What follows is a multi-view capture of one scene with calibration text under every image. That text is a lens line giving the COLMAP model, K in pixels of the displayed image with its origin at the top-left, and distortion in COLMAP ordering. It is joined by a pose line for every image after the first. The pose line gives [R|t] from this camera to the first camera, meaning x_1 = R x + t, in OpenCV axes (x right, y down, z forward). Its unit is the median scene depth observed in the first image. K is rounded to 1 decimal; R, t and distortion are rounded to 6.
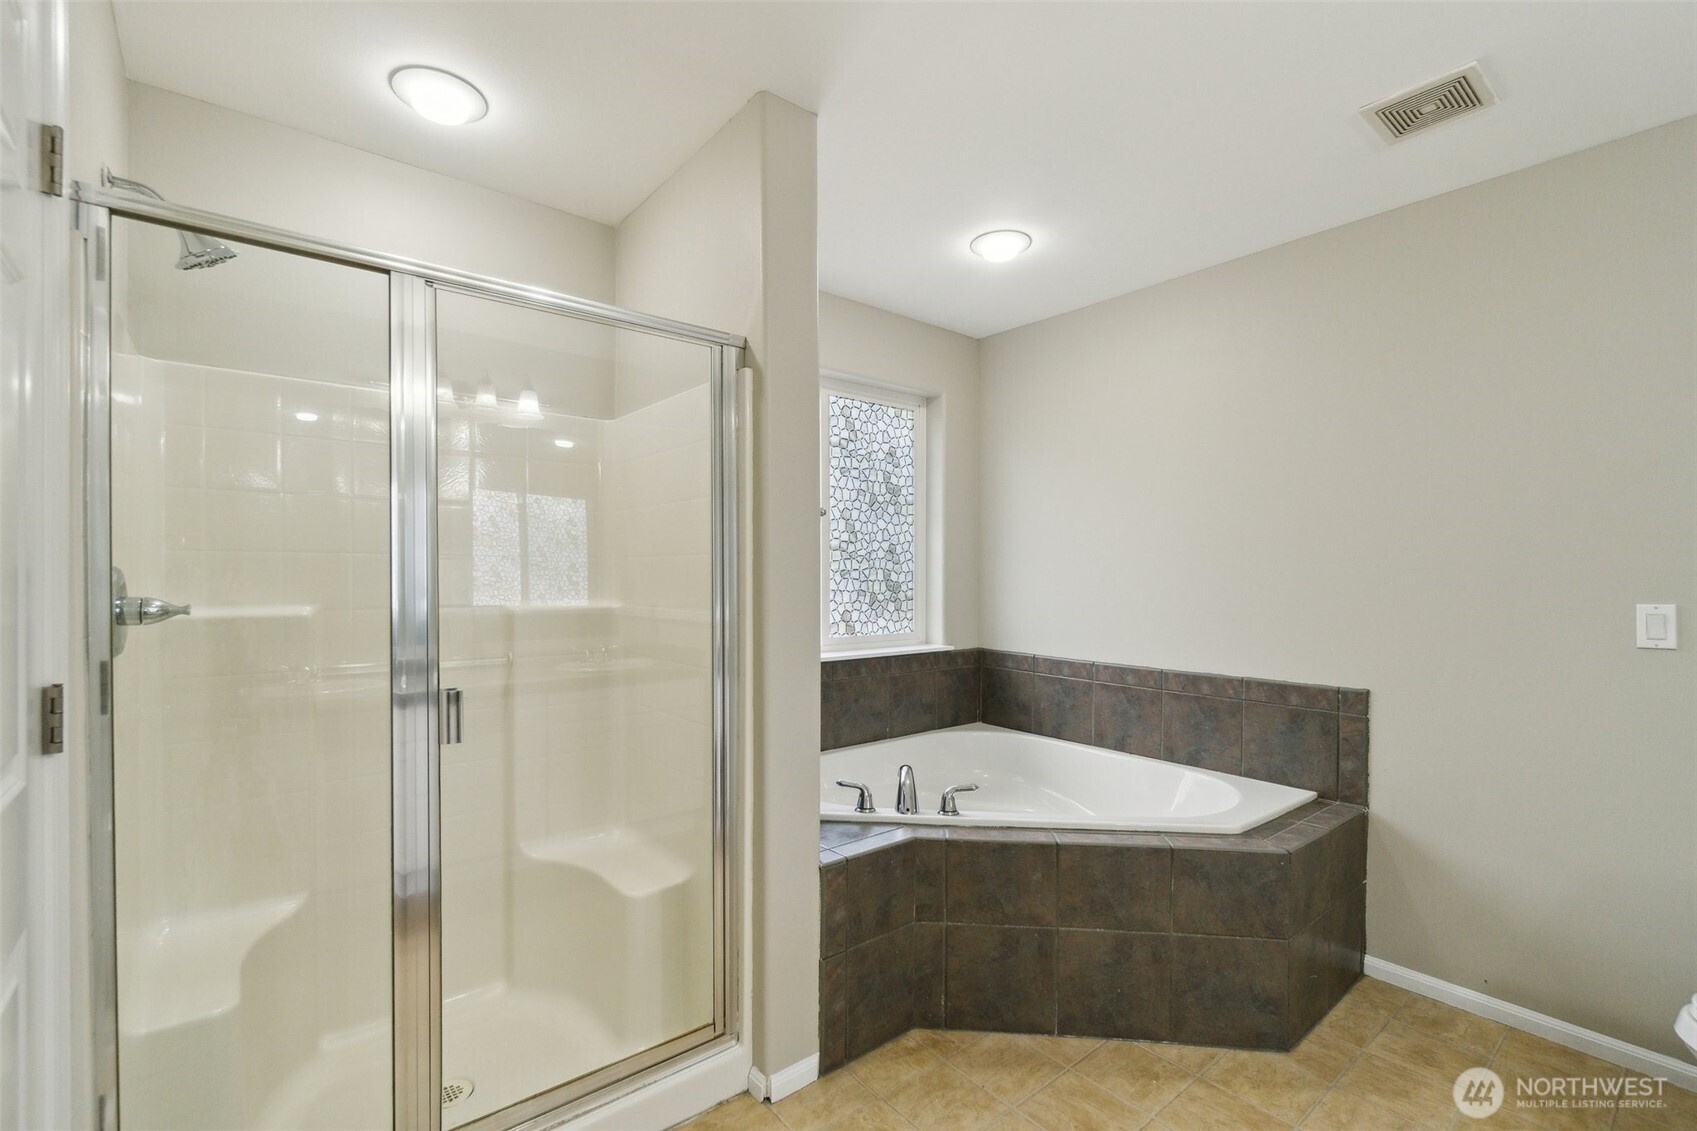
lens RADIAL K [[750.9, 0, 835.9], [0, 750.9, 583.0], [0, 0, 1]] dist [-0.000252, -0.000024]
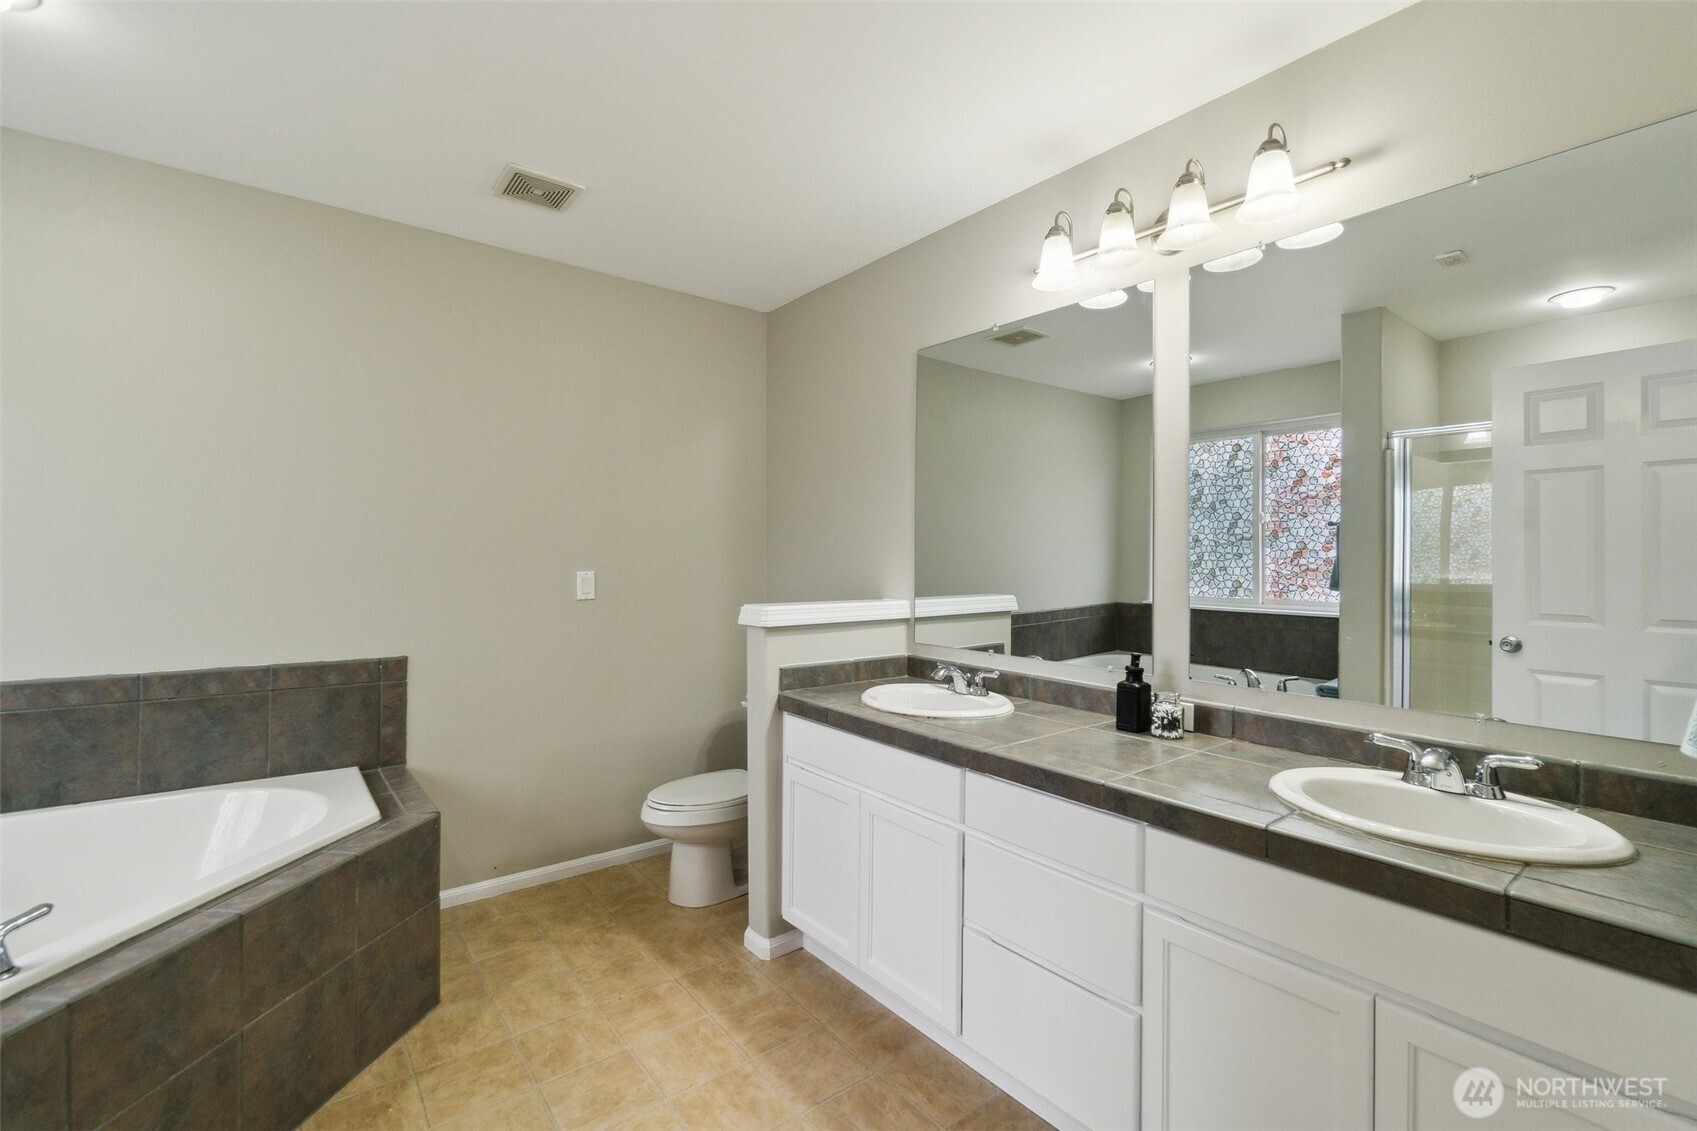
lens RADIAL K [[756.9, 0, 852.3], [0, 756.9, 551.2], [0, 0, 1]] dist [0.000574, 0.000223]
pose [[-0.004383, 0.006251, 0.999971, -0.449386], [0.000115, 0.999980, -0.006251, -0.003787], [-0.999990, 0.000087, -0.004384, 0.404591]]
